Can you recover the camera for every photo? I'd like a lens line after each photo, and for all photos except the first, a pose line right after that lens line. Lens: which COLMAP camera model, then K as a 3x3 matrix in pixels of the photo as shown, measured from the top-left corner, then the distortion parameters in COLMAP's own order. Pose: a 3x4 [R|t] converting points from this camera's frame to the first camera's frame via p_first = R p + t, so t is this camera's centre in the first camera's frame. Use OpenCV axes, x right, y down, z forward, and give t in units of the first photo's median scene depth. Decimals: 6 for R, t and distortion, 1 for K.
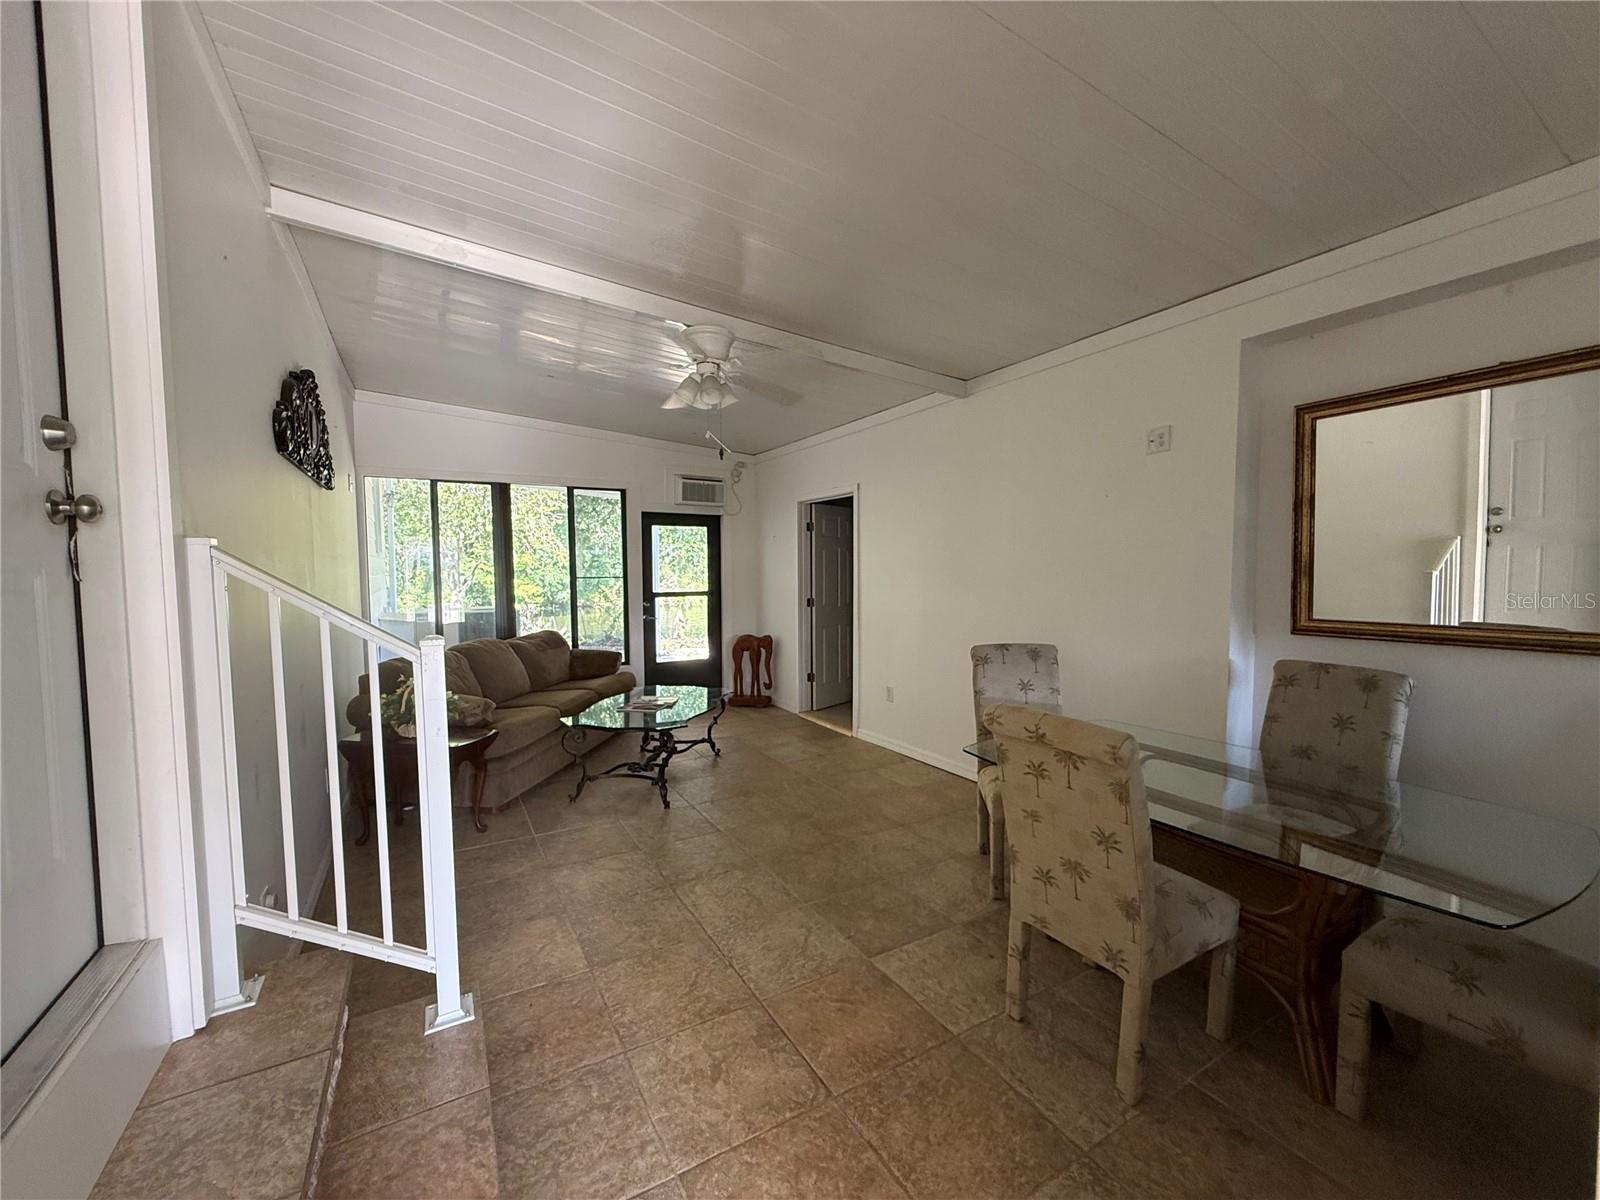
lens RADIAL K [[636.1, 0, 796.7], [0, 636.1, 599.7], [0, 0, 1]] dist [-0.000694, 0.000238]
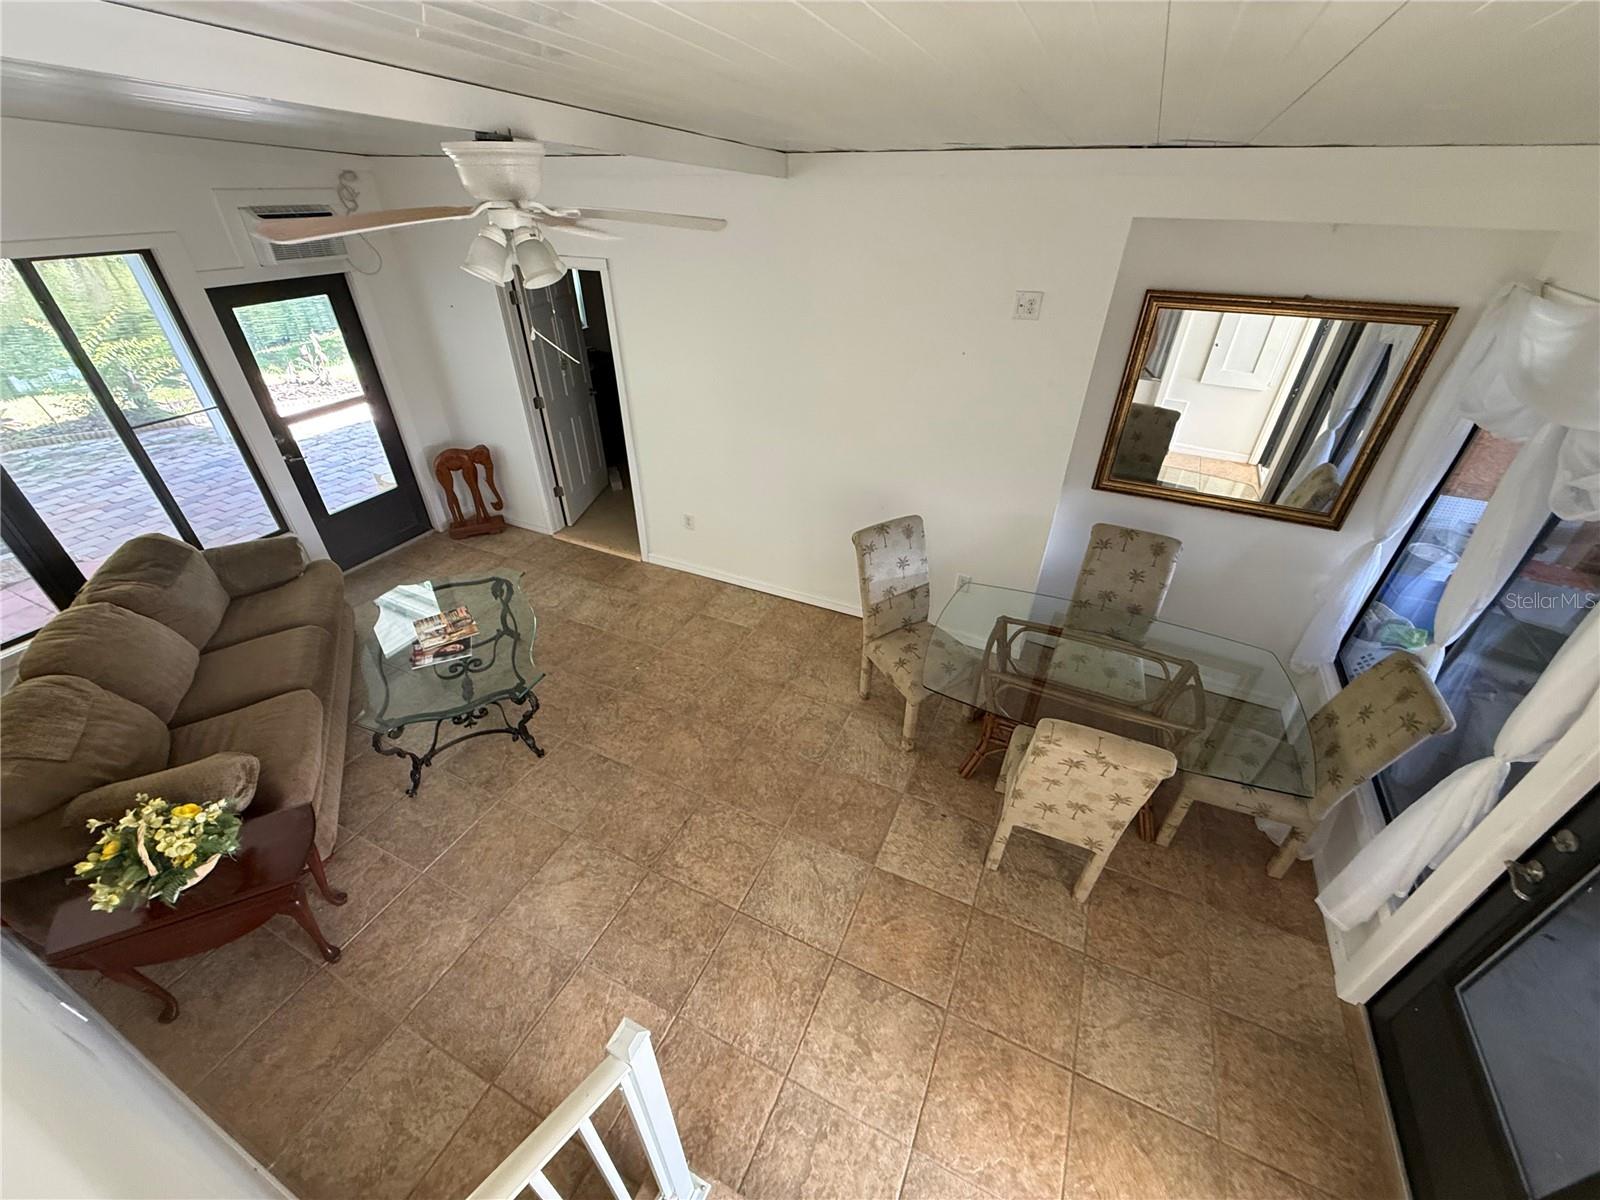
lens RADIAL K [[636.1, 0, 796.7], [0, 636.1, 599.7], [0, 0, 1]] dist [-0.000694, 0.000238]
pose [[0.824852, -0.308294, 0.473893, -0.304171], [0.018251, 0.852315, 0.522711, -0.362061], [-0.565055, -0.422510, 0.708660, 0.304337]]
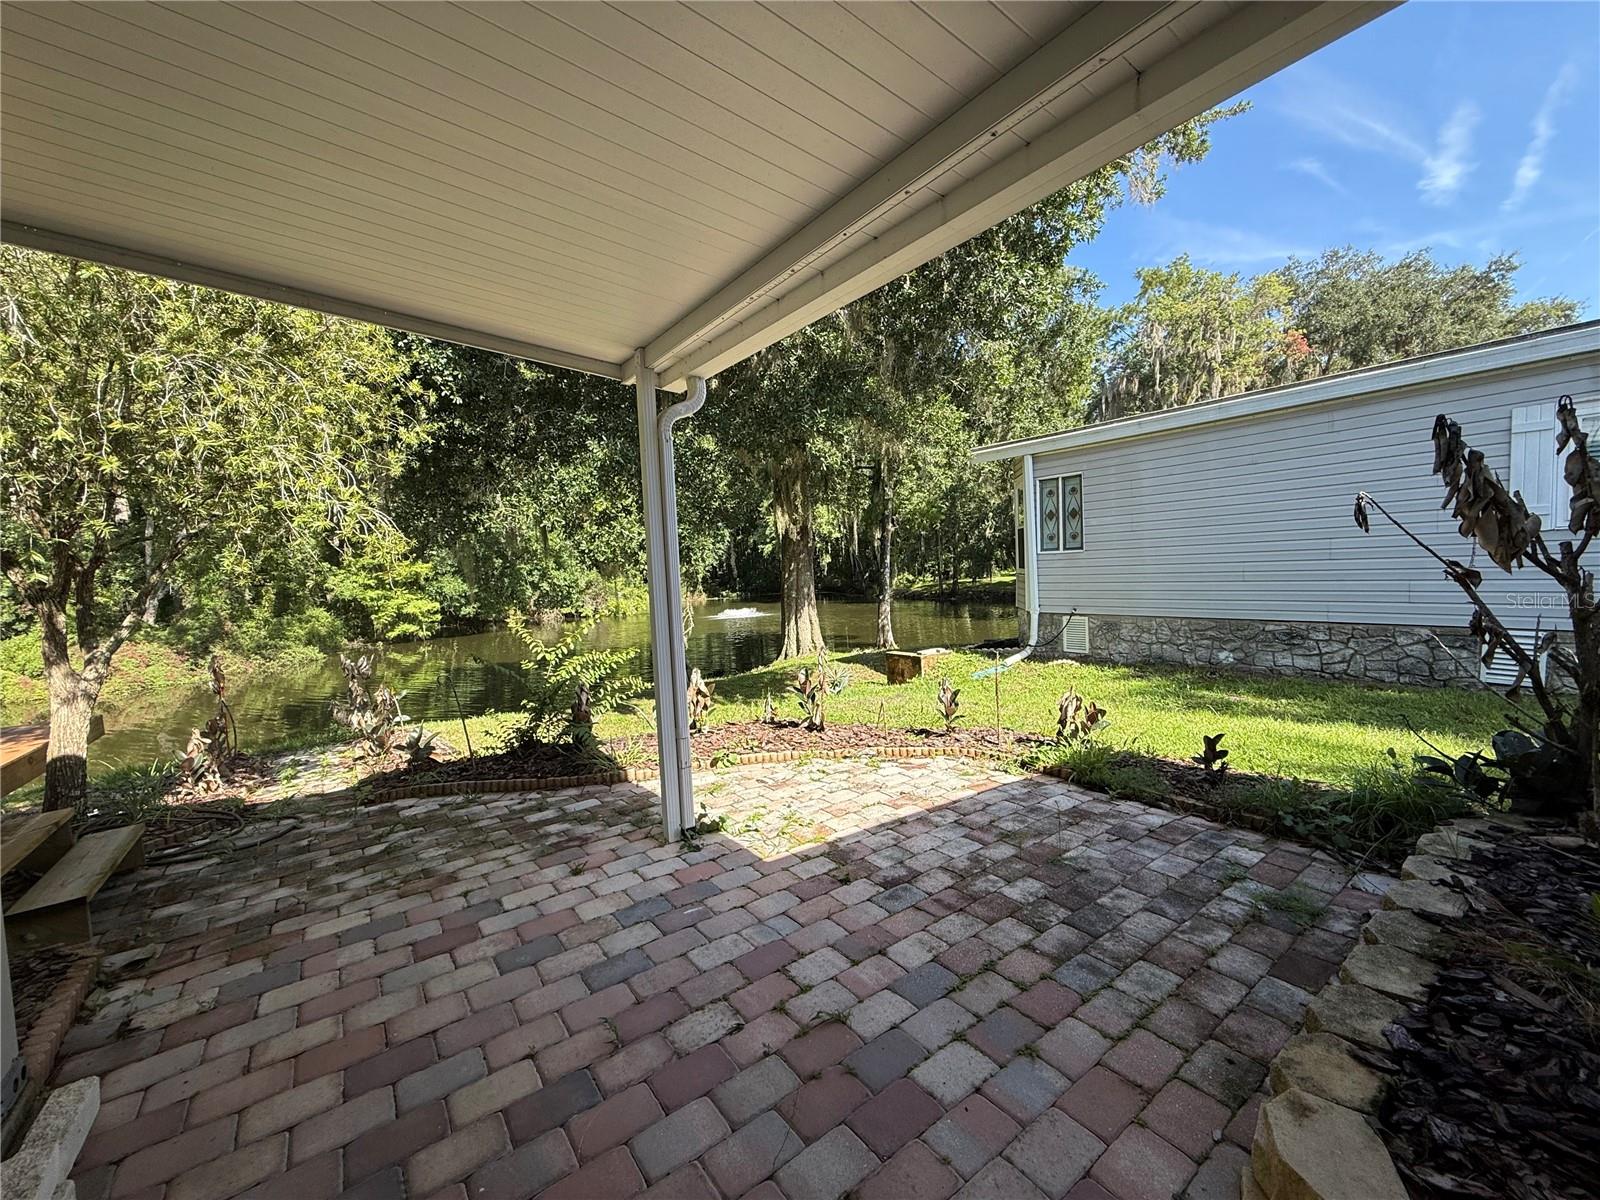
lens RADIAL K [[636.1, 0, 796.7], [0, 636.1, 599.7], [0, 0, 1]] dist [-0.000694, 0.000238]
pose [[0.992522, -0.043024, 0.114235, -0.615128], [0.042570, 0.999073, 0.006416, -0.115731], [-0.114405, -0.001505, 0.993433, 2.098713]]
